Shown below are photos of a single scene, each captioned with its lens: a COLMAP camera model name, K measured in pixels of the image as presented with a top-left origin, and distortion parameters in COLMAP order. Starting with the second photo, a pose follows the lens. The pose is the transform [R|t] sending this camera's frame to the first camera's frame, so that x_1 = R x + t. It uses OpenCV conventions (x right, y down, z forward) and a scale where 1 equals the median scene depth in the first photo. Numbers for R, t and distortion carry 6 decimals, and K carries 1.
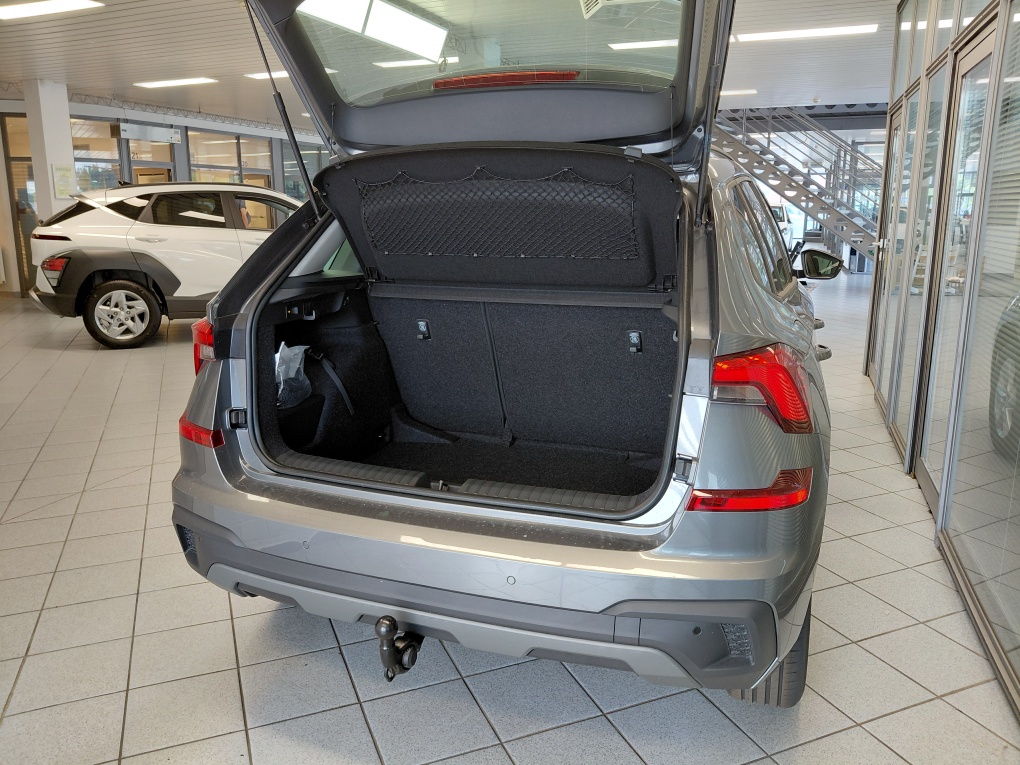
lens RADIAL K [[770.0, 0, 514.6], [0, 770.0, 357.4], [0, 0, 1]] dist [0.032198, -0.082520]
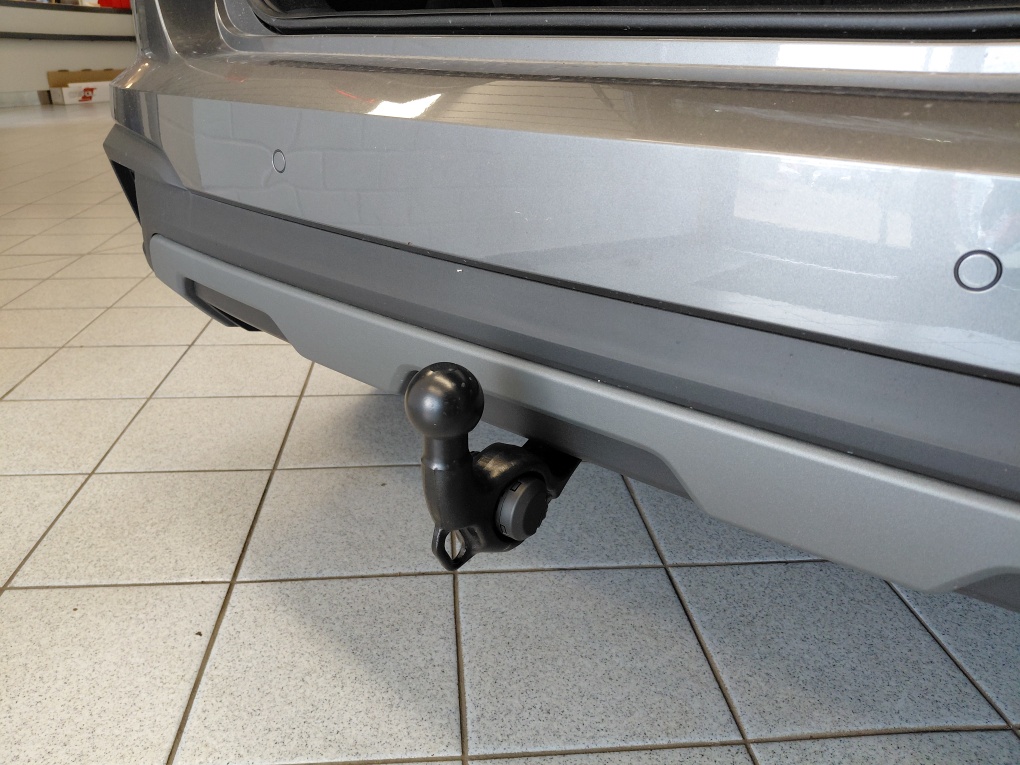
lens RADIAL K [[770.0, 0, 510.6], [0, 770.0, 382.0], [0, 0, 1]] dist [0.032198, -0.082520]
pose [[0.953621, 0.139263, -0.266858, -0.054278], [-0.079652, 0.971685, 0.222448, 0.232233], [0.290281, -0.190875, 0.937712, 0.618403]]
